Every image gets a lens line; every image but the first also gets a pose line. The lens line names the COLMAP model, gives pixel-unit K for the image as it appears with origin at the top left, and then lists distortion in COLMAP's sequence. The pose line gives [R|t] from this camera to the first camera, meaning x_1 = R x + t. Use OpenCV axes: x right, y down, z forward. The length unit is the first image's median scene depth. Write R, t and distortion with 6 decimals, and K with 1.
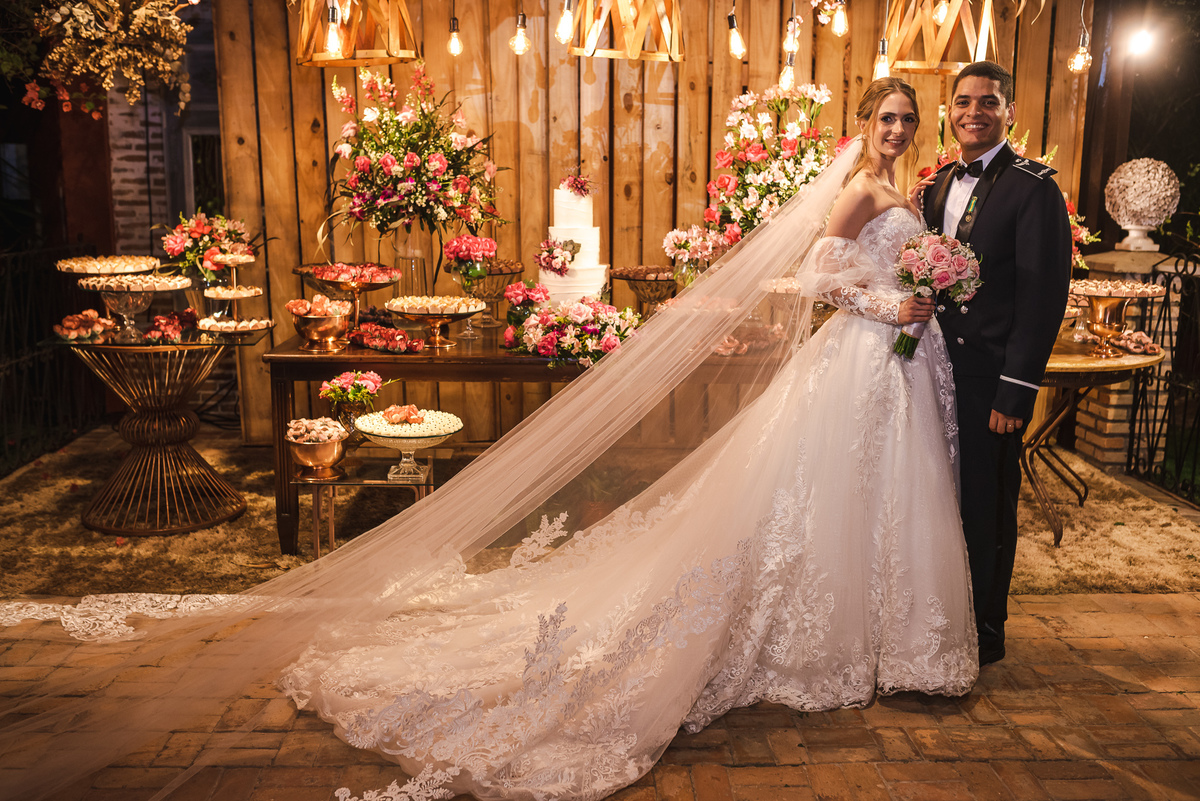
lens RADIAL K [[1160.6, 0, 592.6], [0, 1160.6, 399.7], [0, 0, 1]] dist [-0.035935, 0.000000]
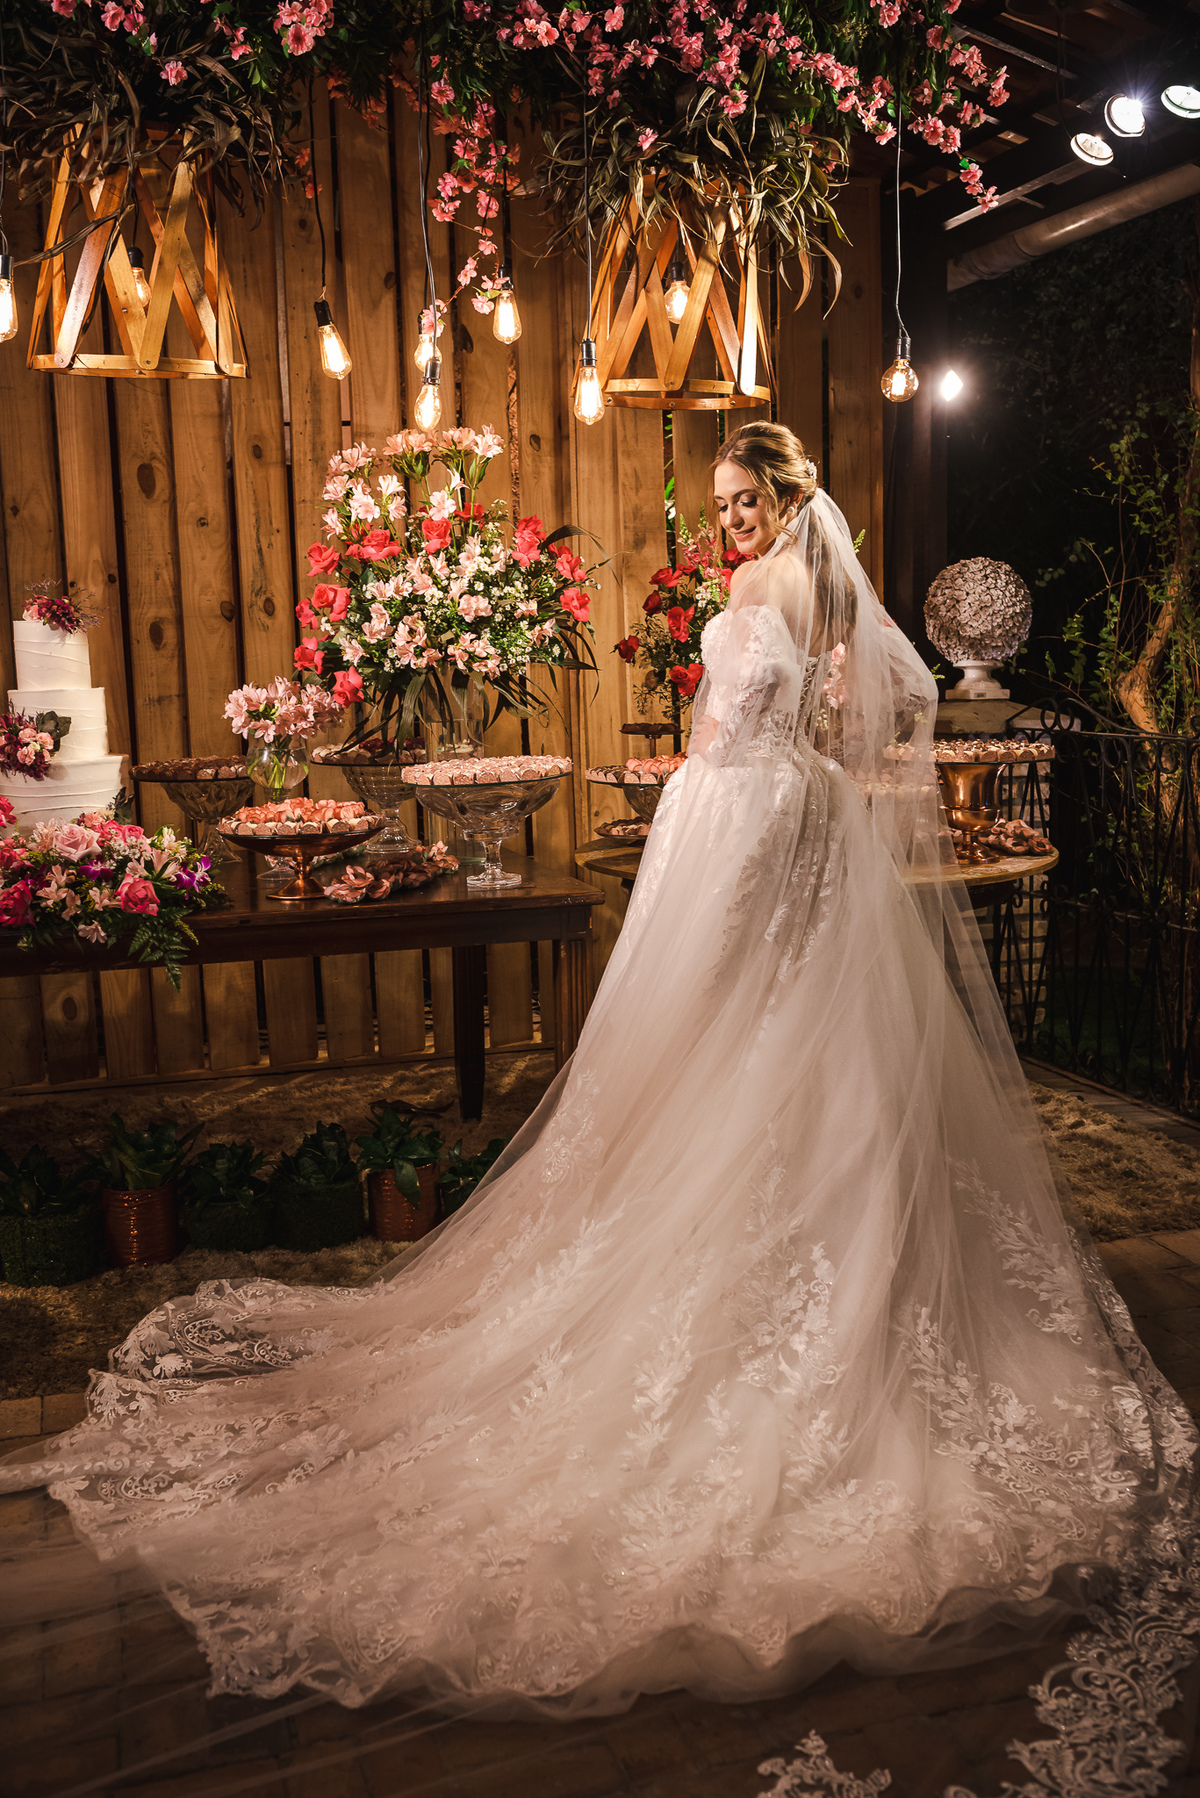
lens RADIAL K [[1738.9, 0, 603.3], [0, 1738.9, 898.4], [0, 0, 1]] dist [-0.035935, 0.000000]
pose [[0.962083, -0.067735, 0.264211, 0.009988], [0.080384, 0.996064, -0.037350, 0.000512], [-0.260641, 0.057172, 0.963741, 0.157685]]
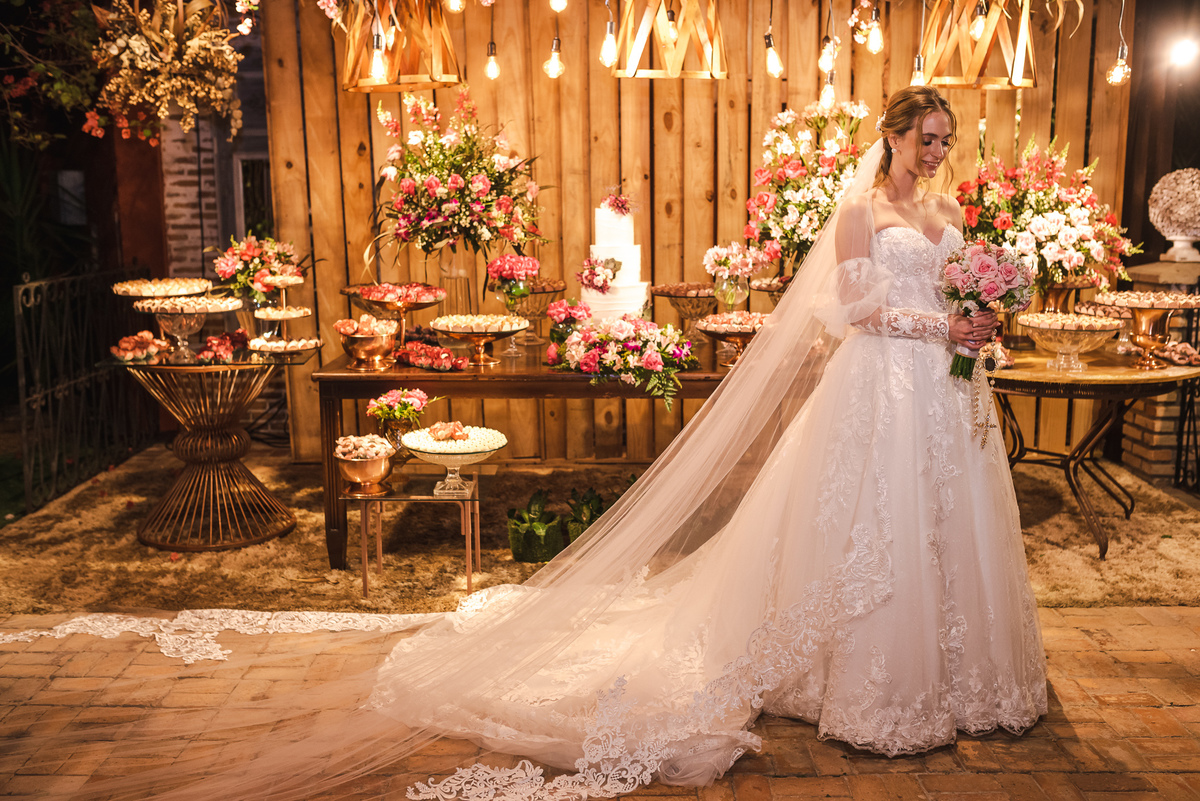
lens RADIAL K [[1160.6, 0, 590.0], [0, 1160.6, 398.3], [0, 0, 1]] dist [-0.035935, 0.000000]
pose [[0.999146, -0.007530, -0.040626, 0.002134], [0.006899, 0.999854, -0.015651, 0.000696], [0.040738, 0.015358, 0.999052, -0.012697]]
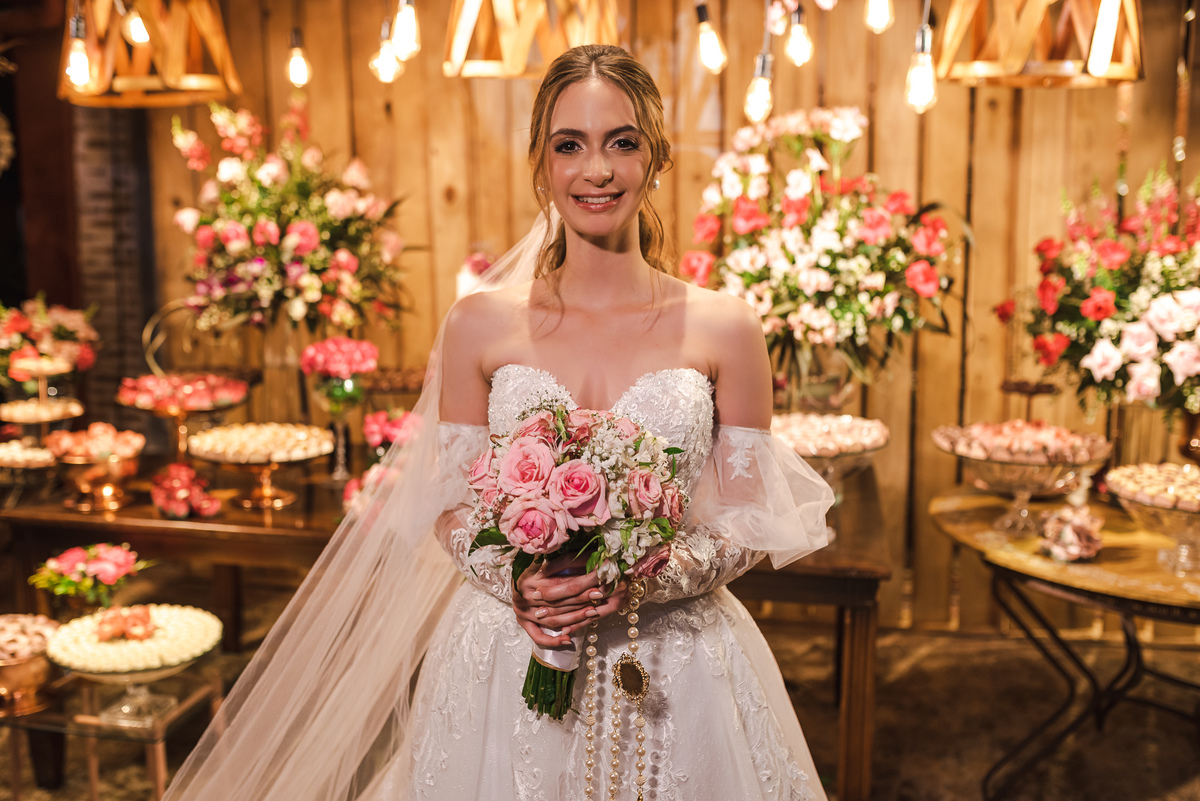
lens RADIAL K [[1160.6, 0, 586.8], [0, 1160.6, 412.1], [0, 0, 1]] dist [-0.035935, 0.000000]
pose [[0.972135, 0.030344, -0.232451, 0.205608], [-0.036912, 0.999031, -0.023956, -0.087729], [0.231499, 0.031869, 0.972313, 0.360436]]
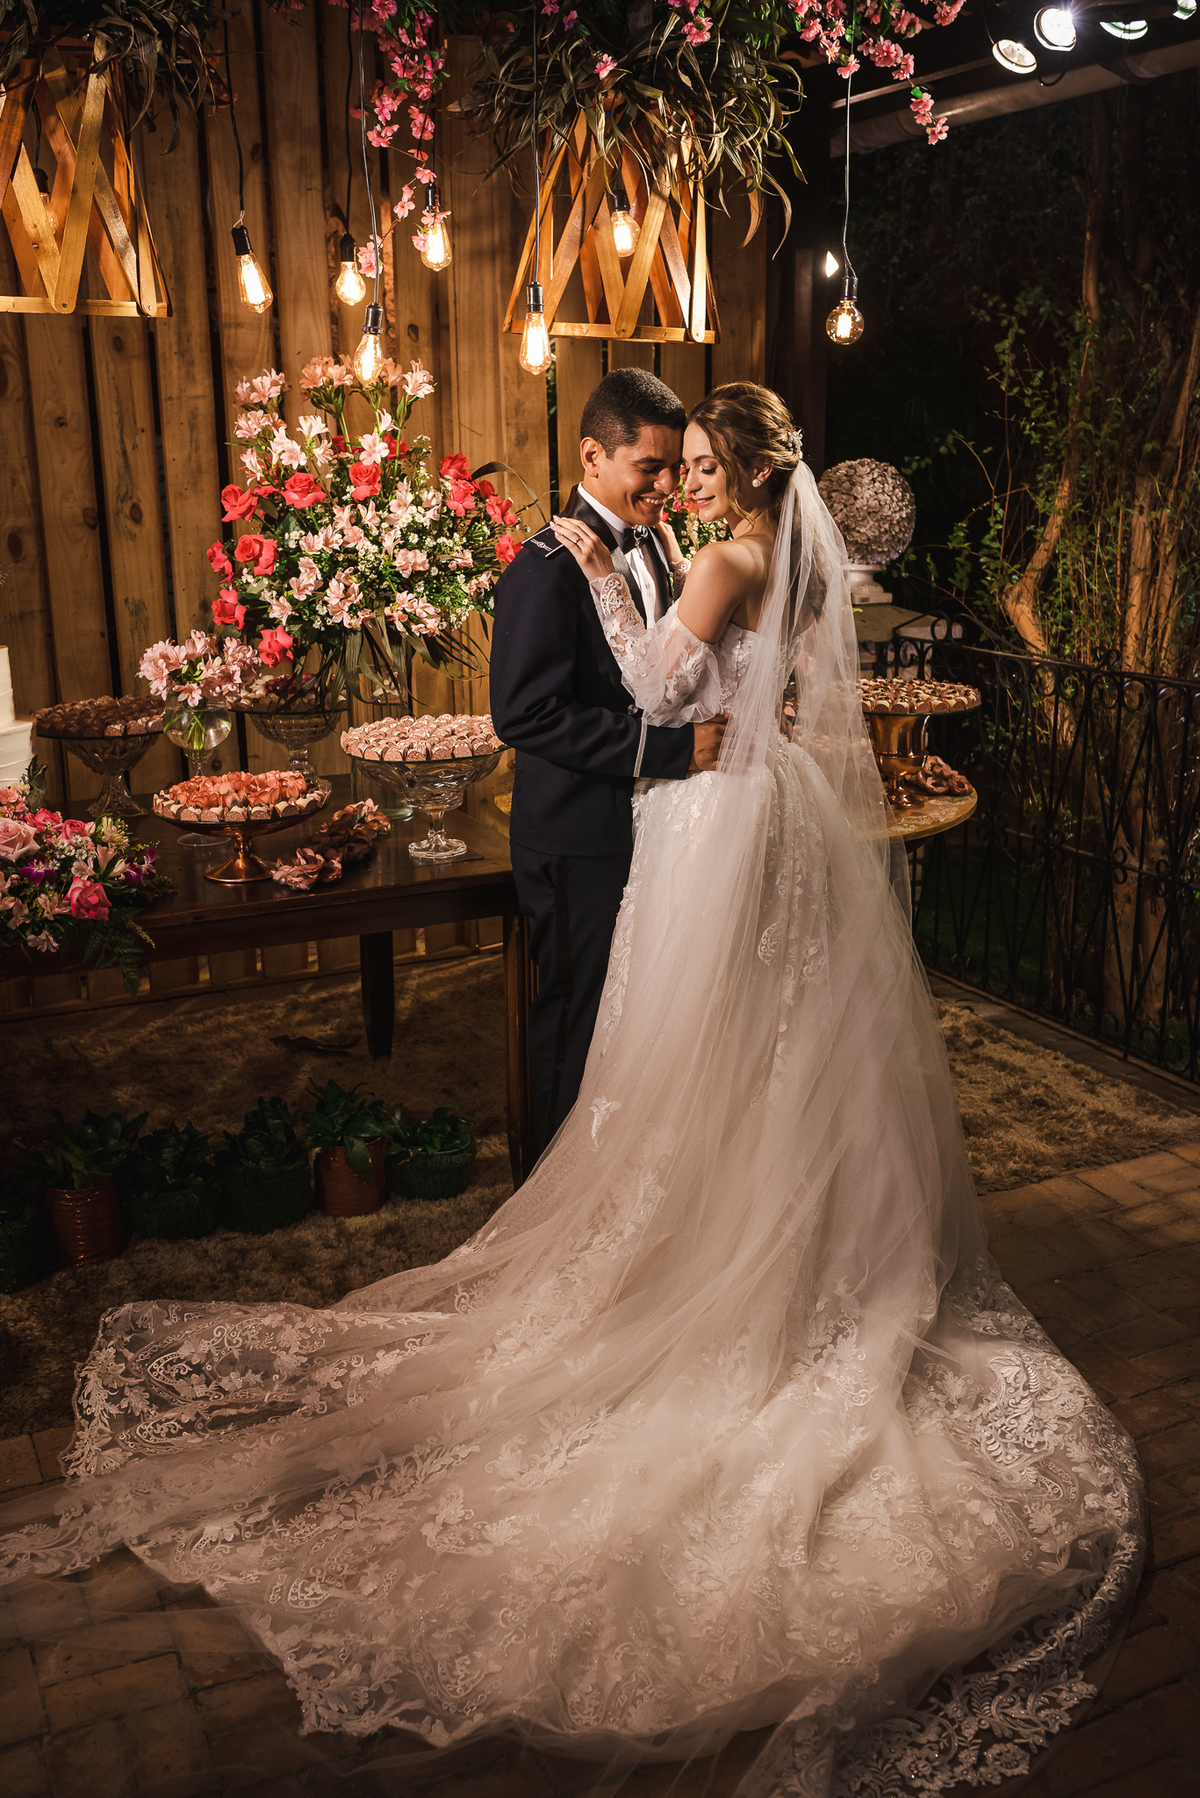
lens RADIAL K [[1738.9, 0, 611.6], [0, 1738.9, 907.5], [0, 0, 1]] dist [-0.035935, 0.000000]
pose [[0.912723, -0.125215, 0.388918, -0.062998], [0.093176, 0.990589, 0.100261, -0.089285], [-0.397812, -0.055273, 0.915800, 0.200302]]
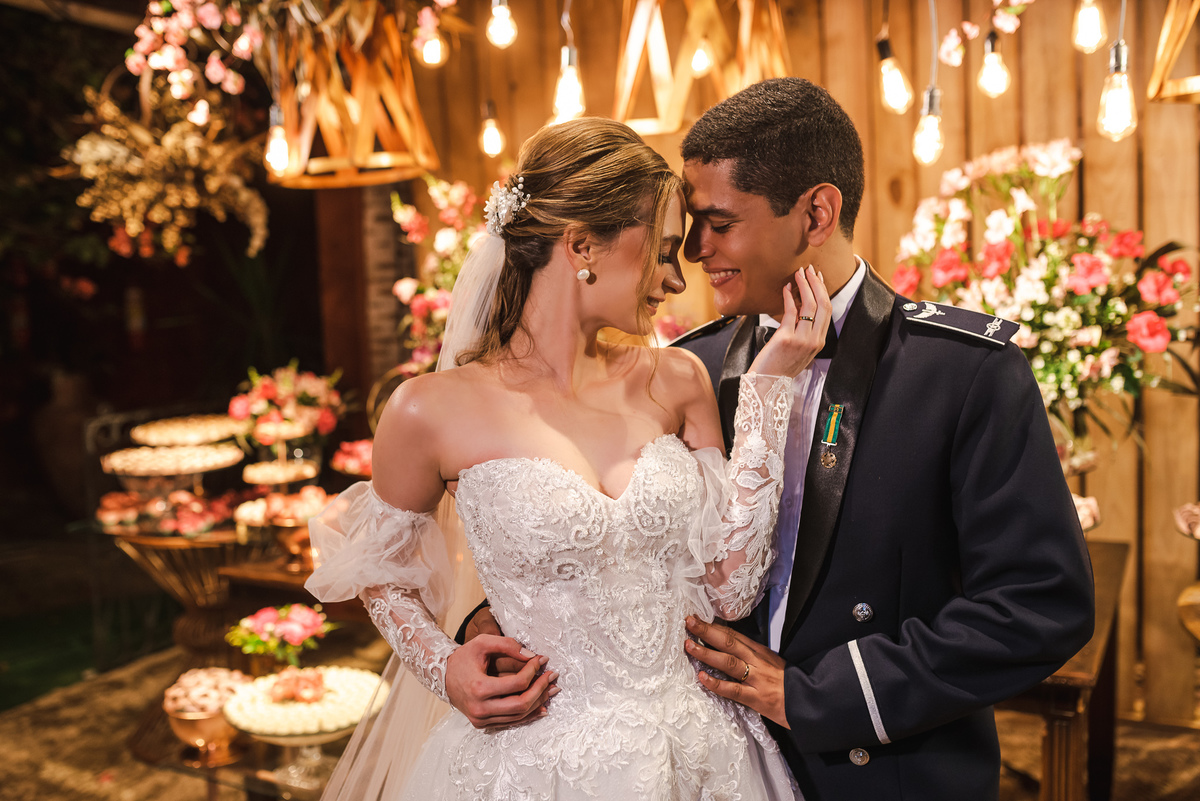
lens RADIAL K [[1160.6, 0, 597.6], [0, 1160.6, 397.0], [0, 0, 1]] dist [-0.035935, 0.000000]
pose [[0.863355, 0.008930, -0.504518, 0.280148], [-0.049413, 0.996534, -0.066920, -0.102736], [0.502172, 0.082706, 0.860804, 0.422874]]
